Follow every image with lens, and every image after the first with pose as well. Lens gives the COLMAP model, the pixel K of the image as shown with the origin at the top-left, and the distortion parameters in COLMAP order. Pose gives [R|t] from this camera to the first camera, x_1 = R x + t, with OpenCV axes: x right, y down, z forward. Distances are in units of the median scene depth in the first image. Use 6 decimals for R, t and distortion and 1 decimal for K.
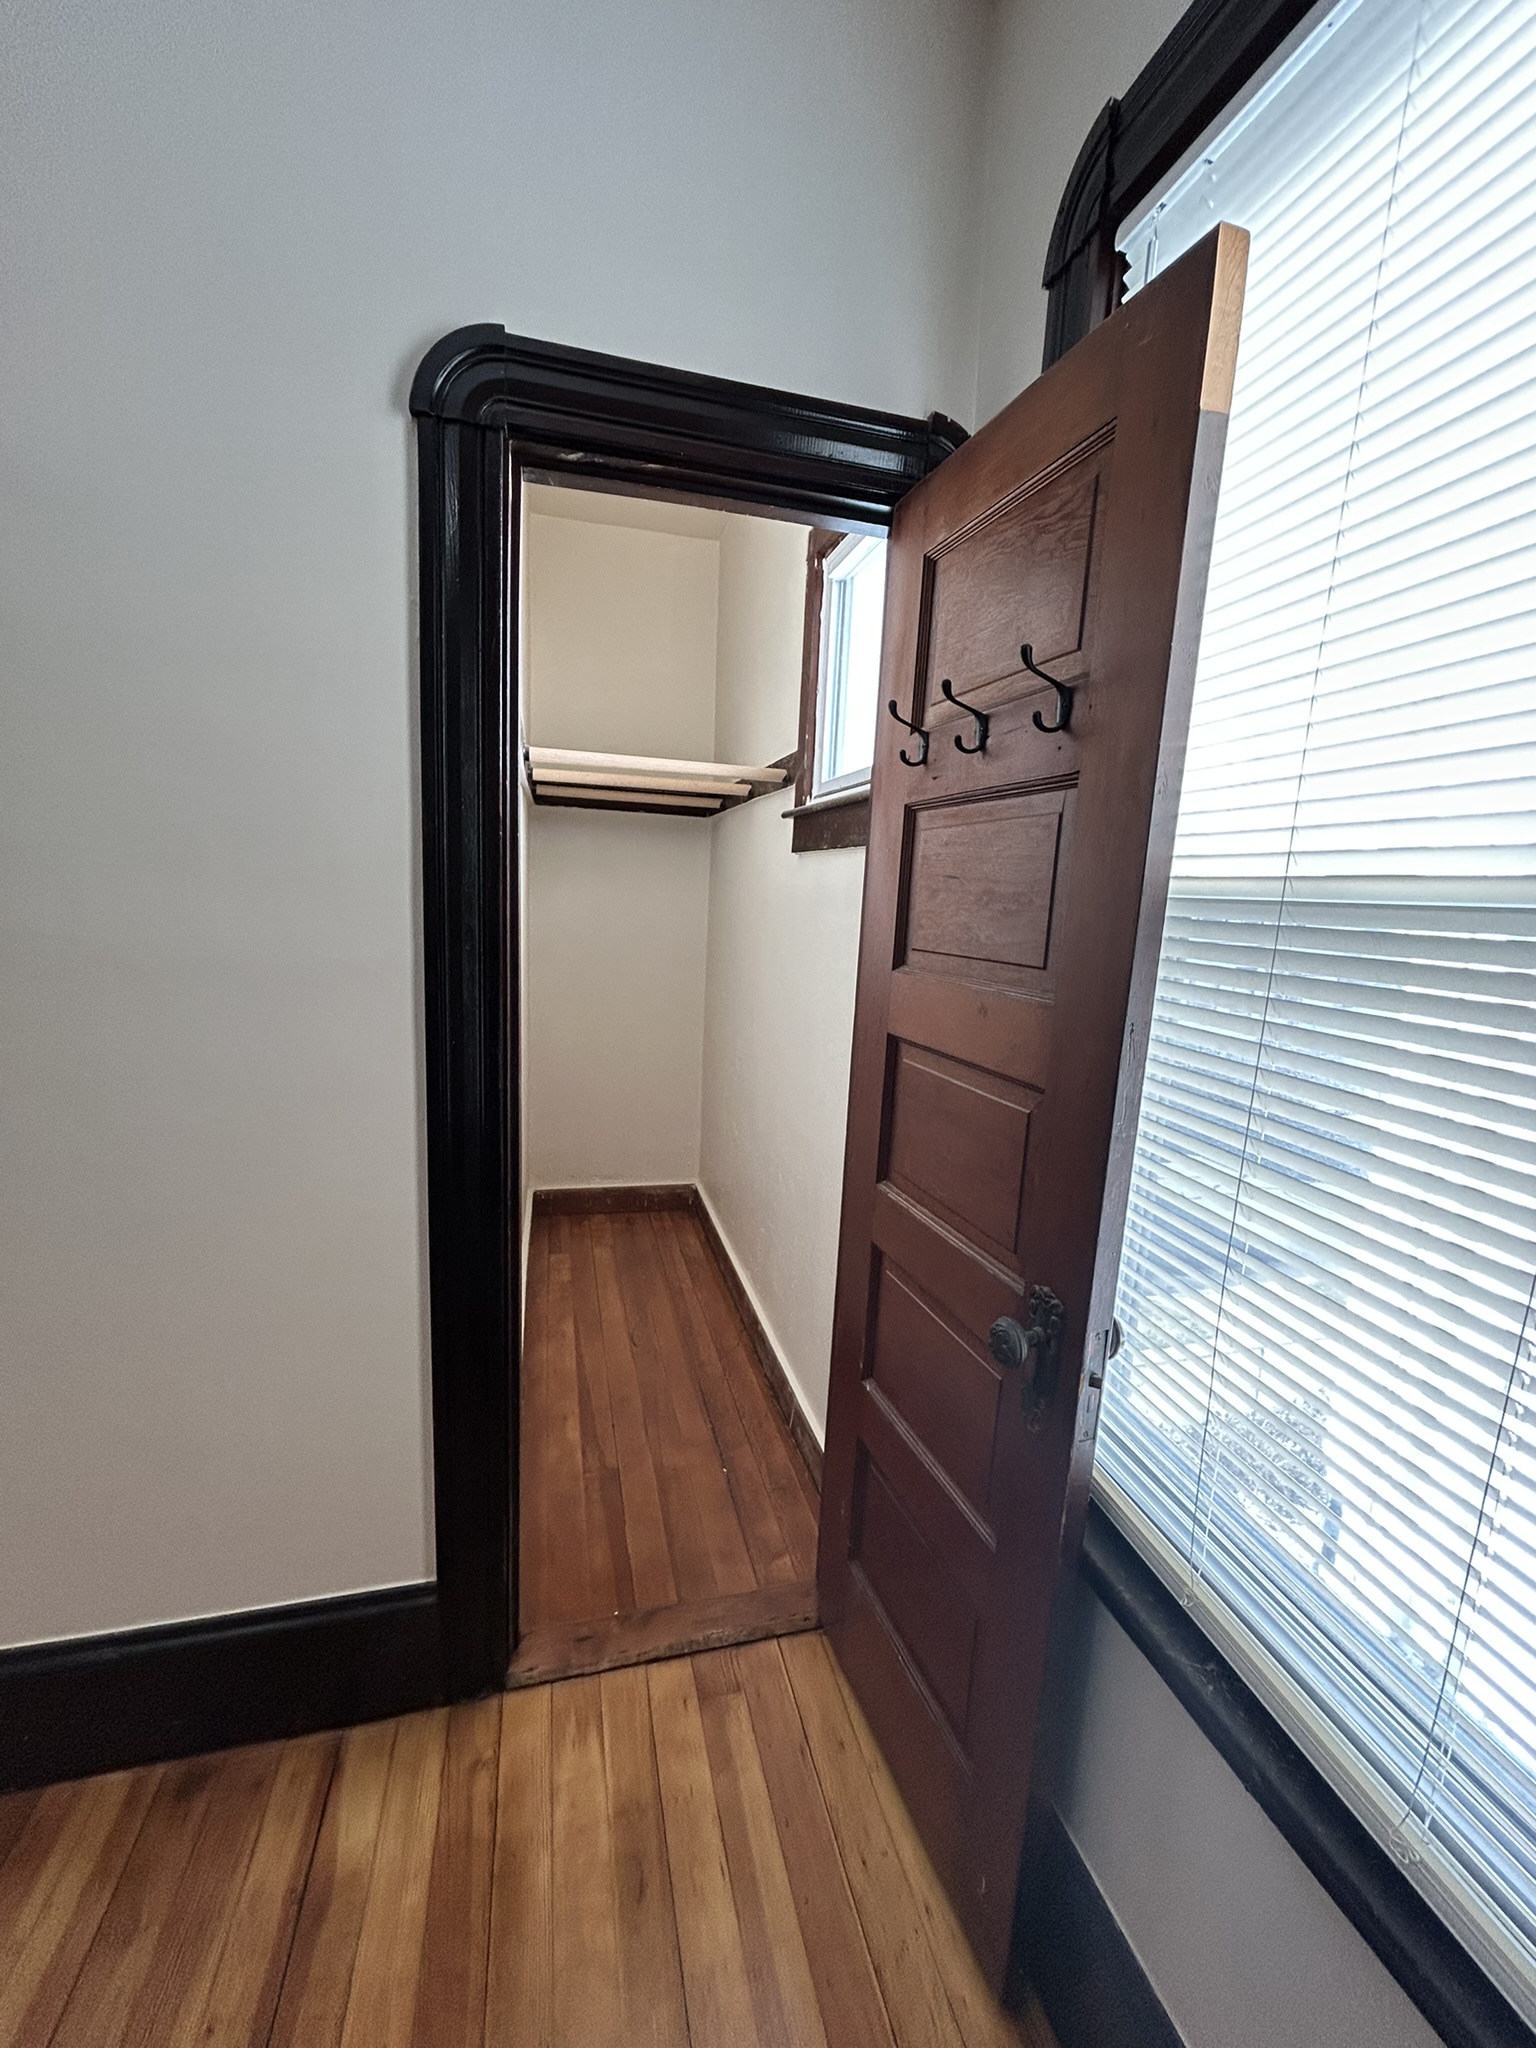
lens RADIAL K [[823.7, 0, 771.5], [0, 823.7, 1017.9], [0, 0, 1]] dist [0.001880, 0.000130]
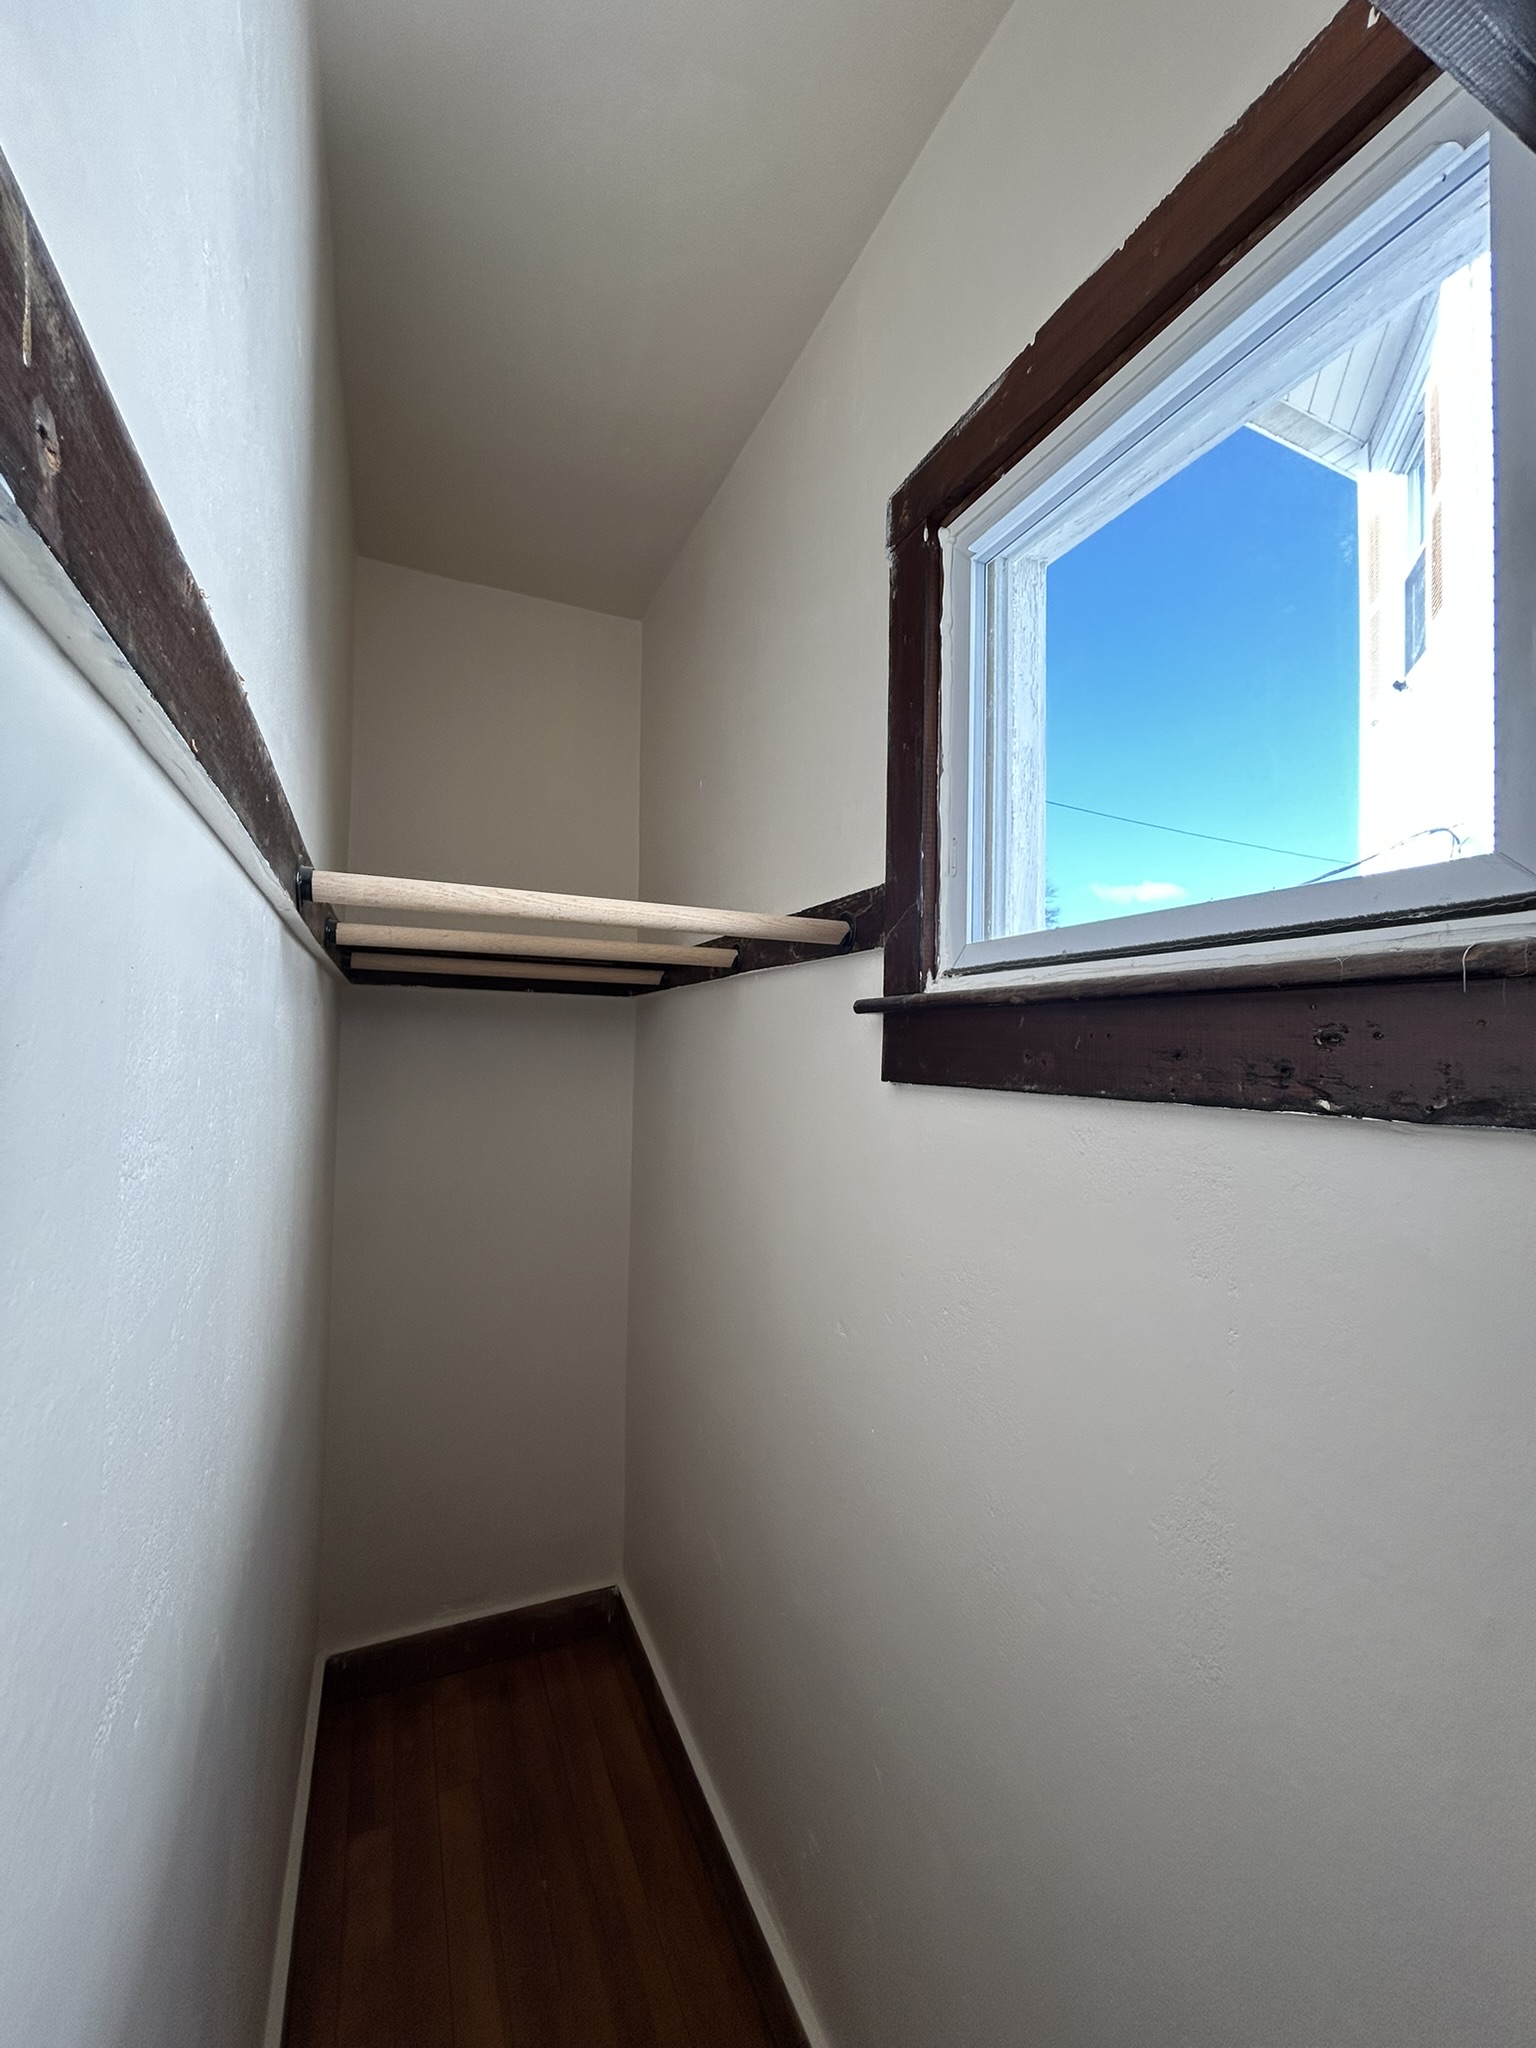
lens RADIAL K [[823.7, 0, 771.5], [0, 823.7, 1017.9], [0, 0, 1]] dist [0.001880, 0.000130]
pose [[0.983879, -0.026642, 0.176838, -0.100479], [0.059304, 0.981493, -0.182084, -0.119384], [-0.168715, 0.189636, 0.967251, 0.412113]]
